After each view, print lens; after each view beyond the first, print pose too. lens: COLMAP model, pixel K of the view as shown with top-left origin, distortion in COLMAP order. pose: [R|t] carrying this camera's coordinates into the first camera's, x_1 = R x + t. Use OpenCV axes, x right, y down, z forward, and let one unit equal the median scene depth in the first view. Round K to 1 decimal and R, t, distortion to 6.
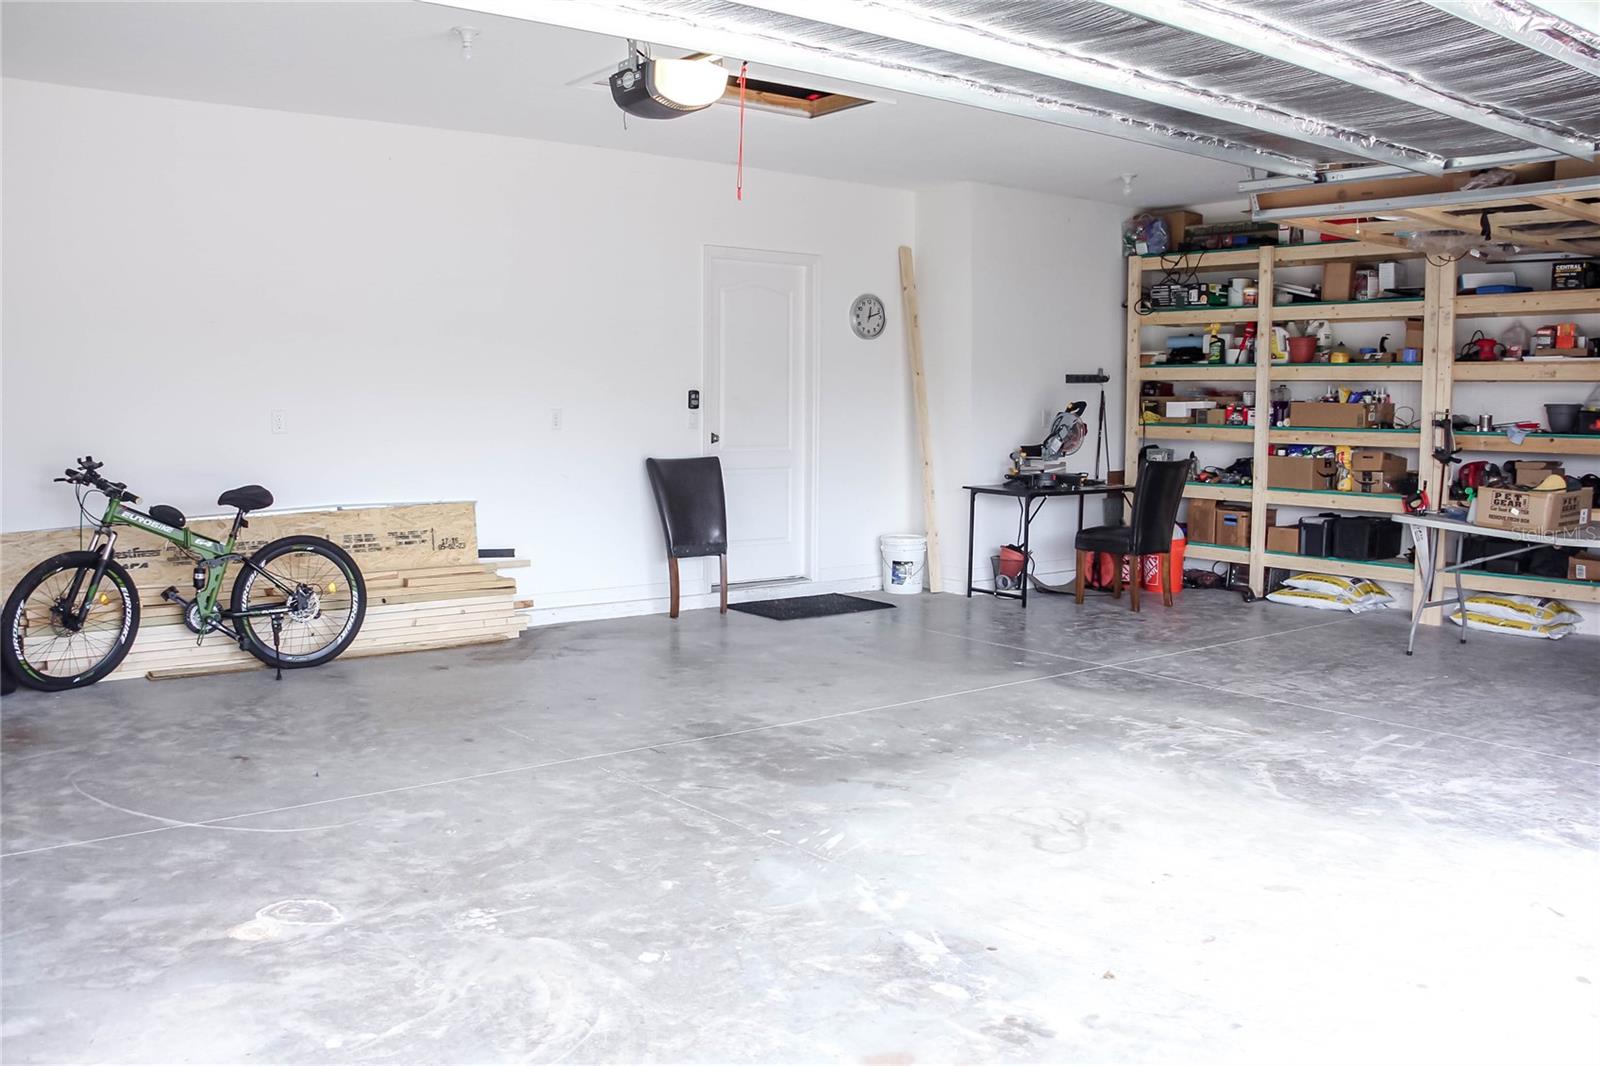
lens RADIAL K [[1321.0, 0, 798.0], [0, 1321.0, 521.6], [0, 0, 1]] dist [-0.139923, 0.049714]
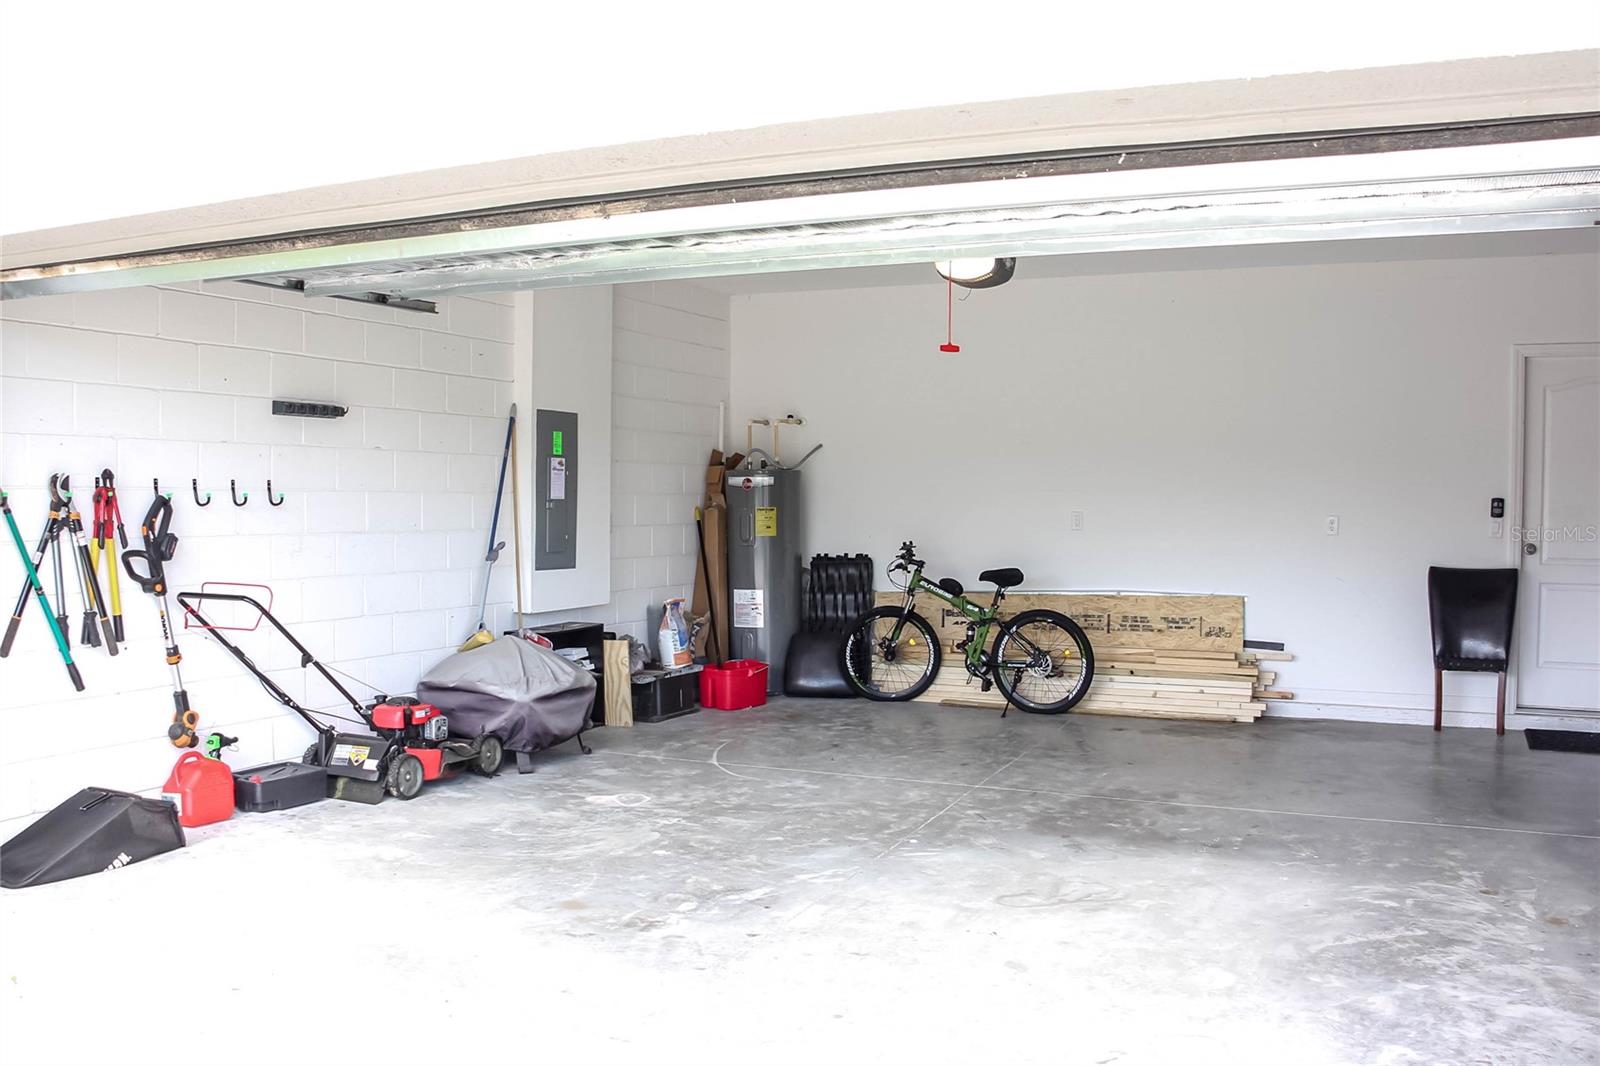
lens RADIAL K [[1321.0, 0, 795.8], [0, 1321.0, 540.6], [0, 0, 1]] dist [-0.139923, 0.049714]
pose [[0.486634, 0.026562, -0.873202, 0.984751], [-0.084451, 0.996287, -0.016758, -0.022703], [0.869515, 0.081898, 0.487070, 0.243349]]
